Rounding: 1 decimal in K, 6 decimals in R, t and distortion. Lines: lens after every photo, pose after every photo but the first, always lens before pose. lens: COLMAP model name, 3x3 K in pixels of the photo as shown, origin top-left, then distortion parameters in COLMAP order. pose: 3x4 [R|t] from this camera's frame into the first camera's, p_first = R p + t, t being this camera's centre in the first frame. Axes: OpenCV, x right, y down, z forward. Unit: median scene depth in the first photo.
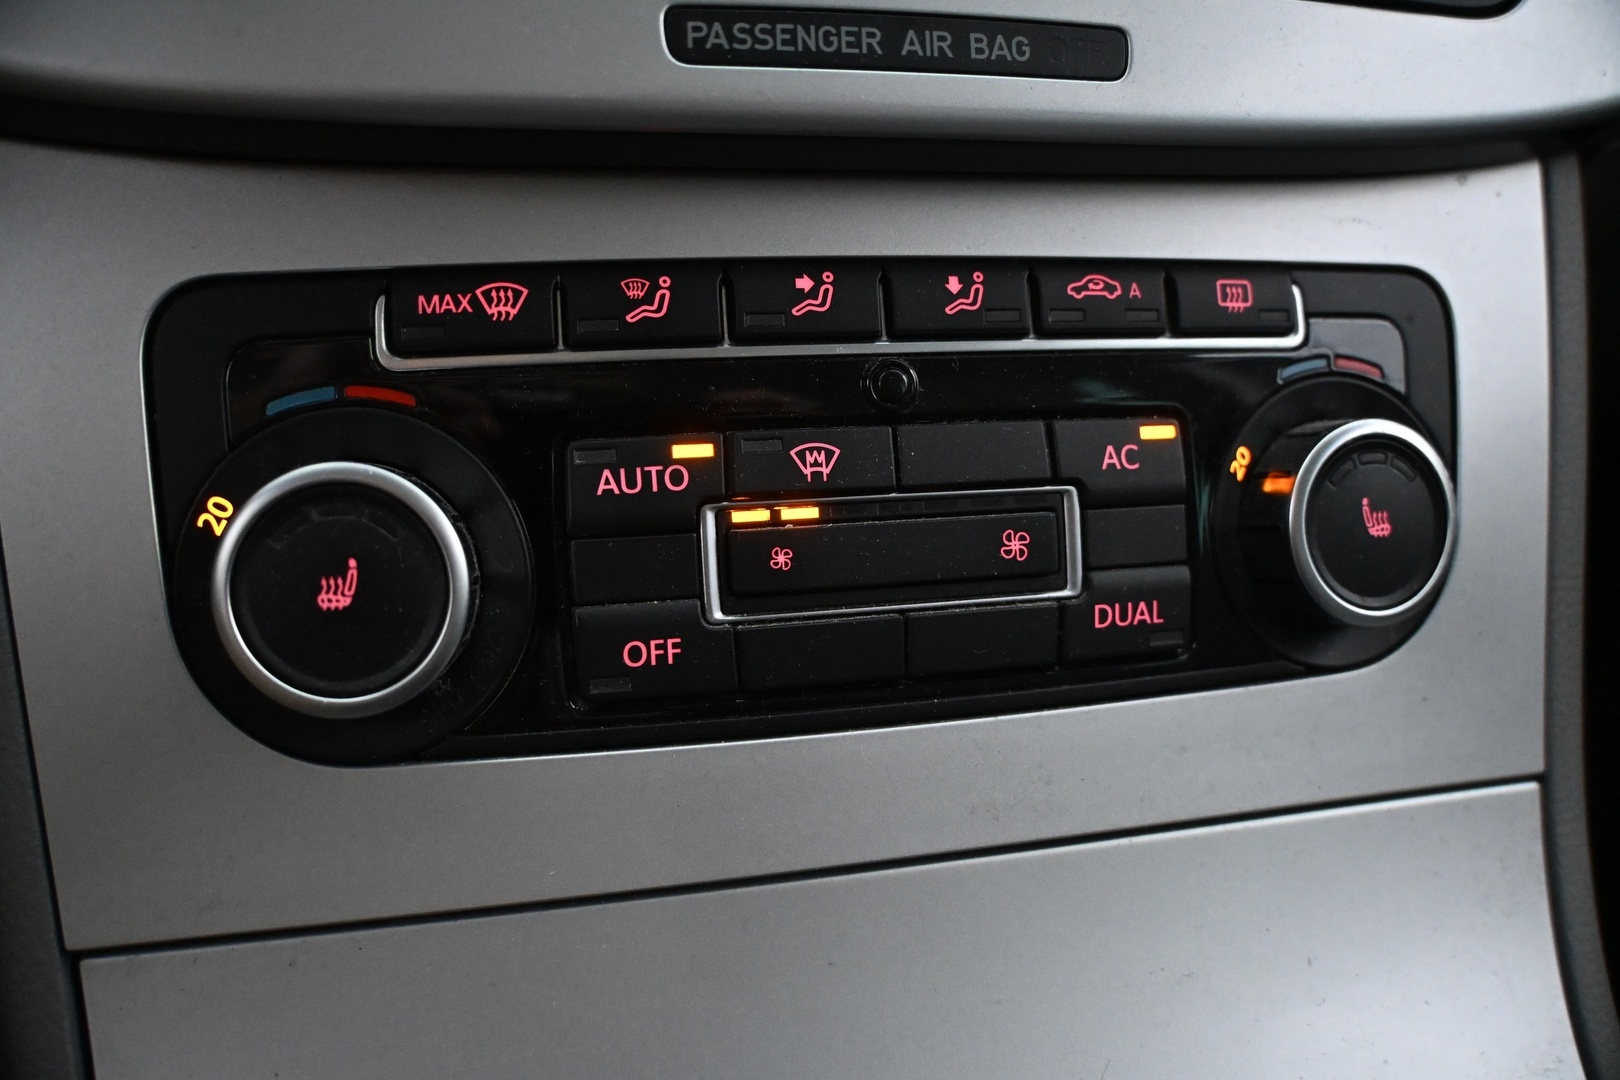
lens RADIAL K [[1232.1, 0, 818.8], [0, 1232.1, 535.3], [0, 0, 1]] dist [-0.189405, 0.080594]
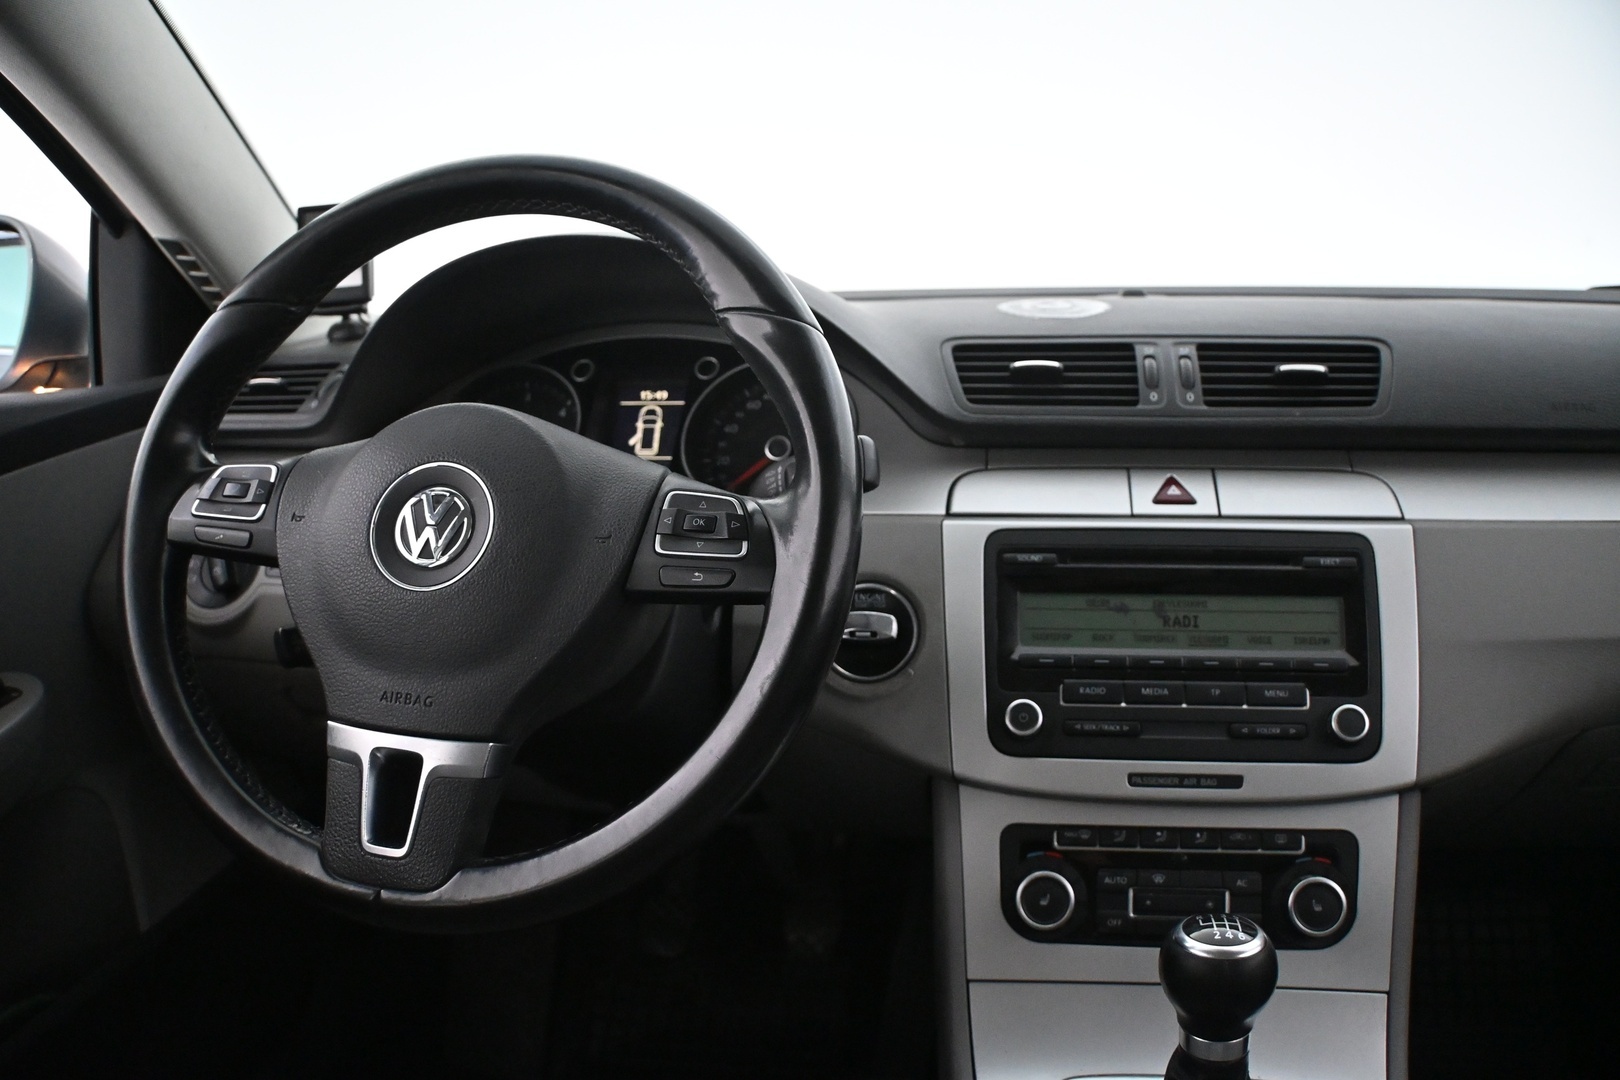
lens RADIAL K [[1232.1, 0, 803.7], [0, 1232.1, 524.5], [0, 0, 1]] dist [-0.189405, 0.080594]
pose [[0.927919, 0.015636, -0.372455, 0.386496], [-0.104569, 0.969924, -0.219801, -0.221272], [0.357816, 0.242904, 0.901646, -3.493926]]
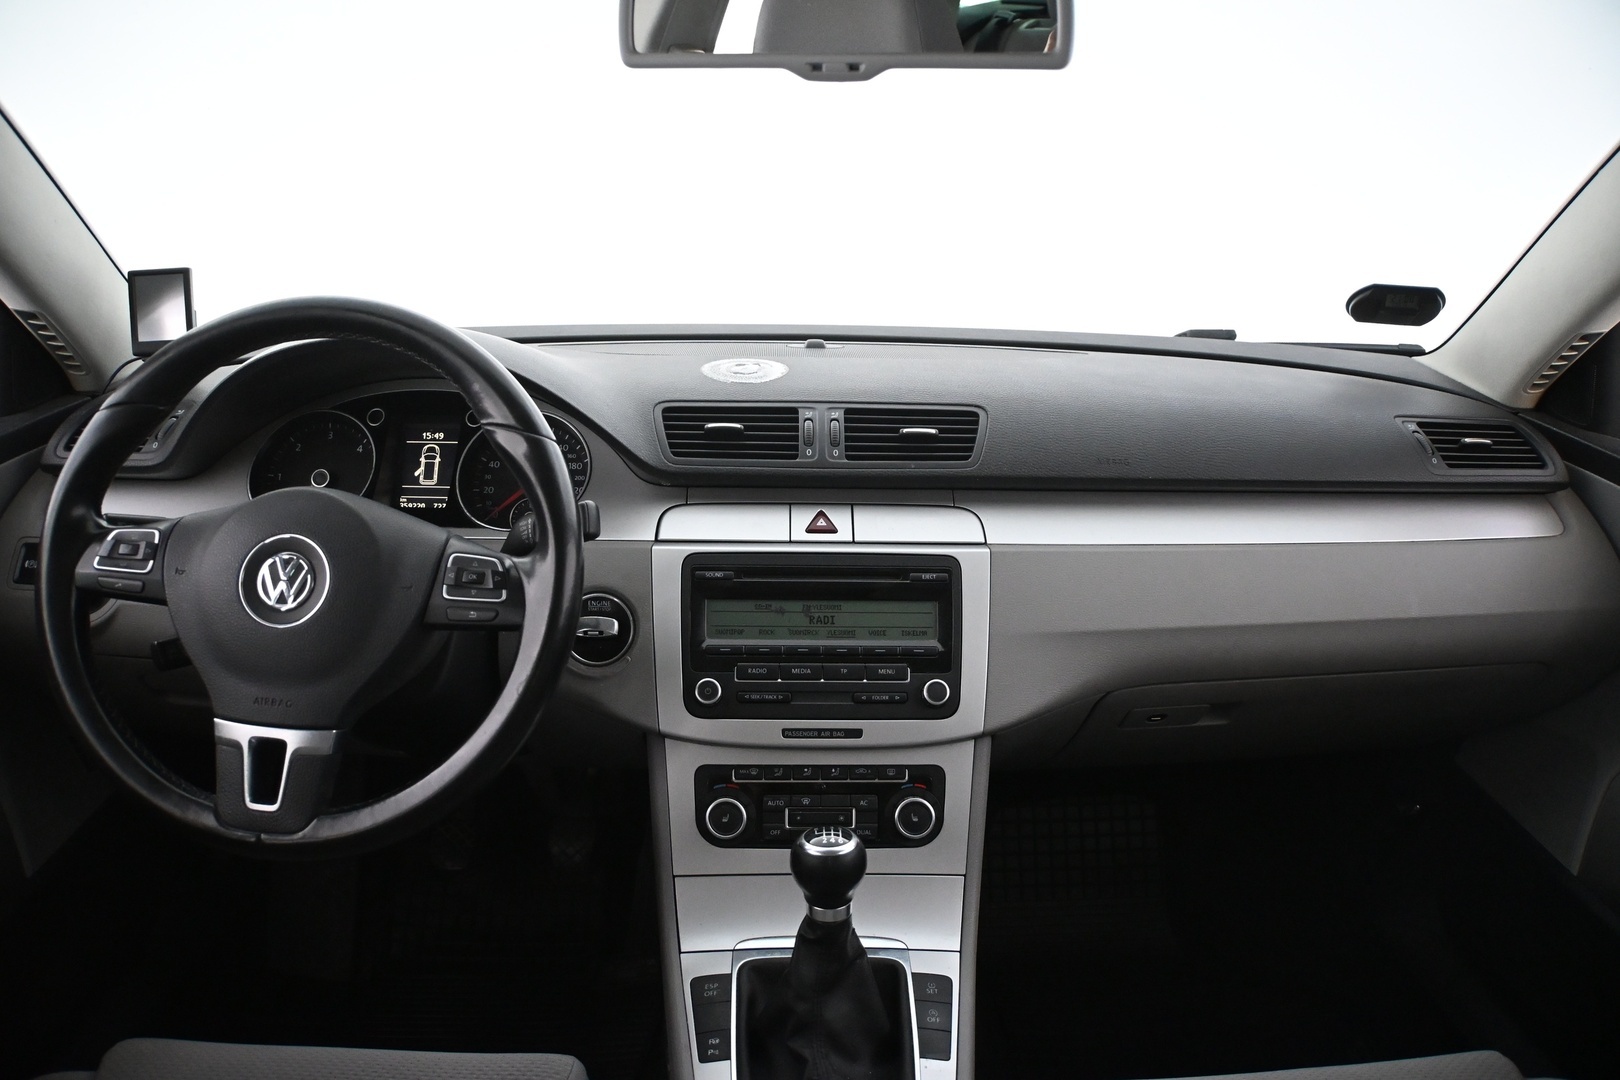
lens RADIAL K [[1232.1, 0, 815.2], [0, 1232.1, 540.1], [0, 0, 1]] dist [-0.189405, 0.080594]
pose [[0.982391, 0.033768, -0.183760, 1.139834], [-0.062304, 0.986444, -0.151810, -0.434566], [0.176143, 0.160586, 0.971178, -5.146014]]
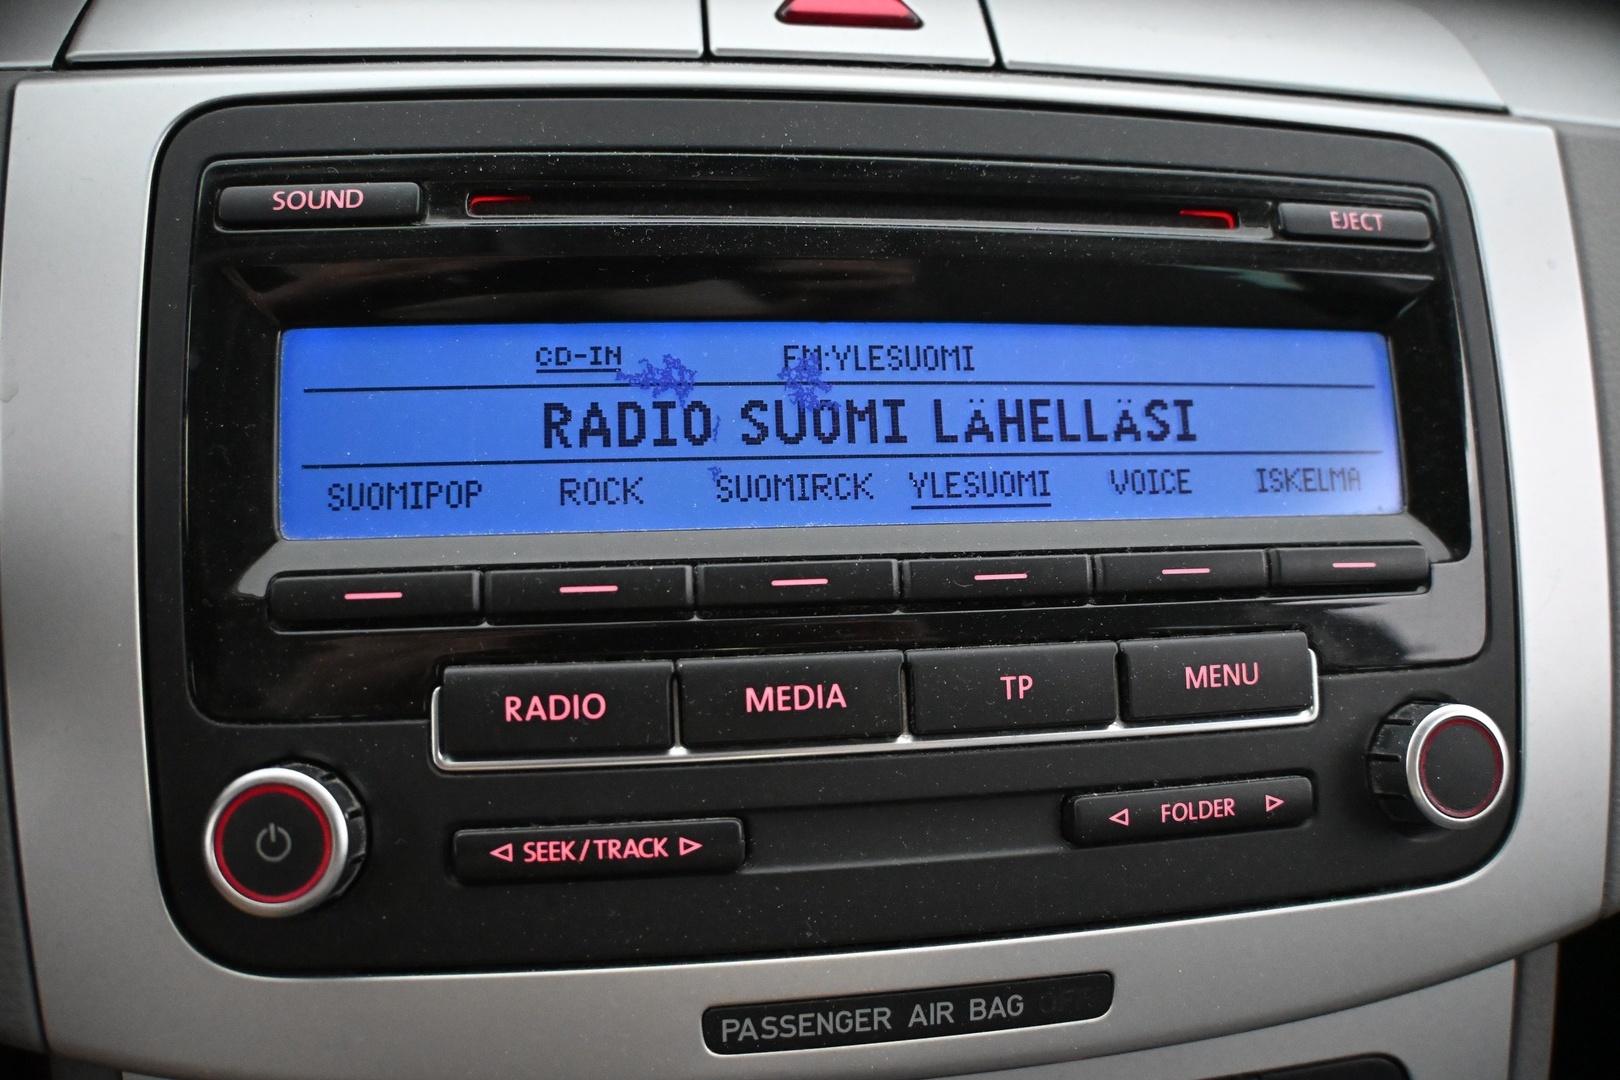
lens RADIAL K [[1232.1, 0, 820.0], [0, 1232.1, 550.9], [0, 0, 1]] dist [-0.189405, 0.080594]
pose [[0.997482, 0.026024, -0.065975, 0.048299], [-0.028320, 0.999017, -0.034106, -0.816955], [0.065023, 0.035889, 0.997238, -0.173536]]
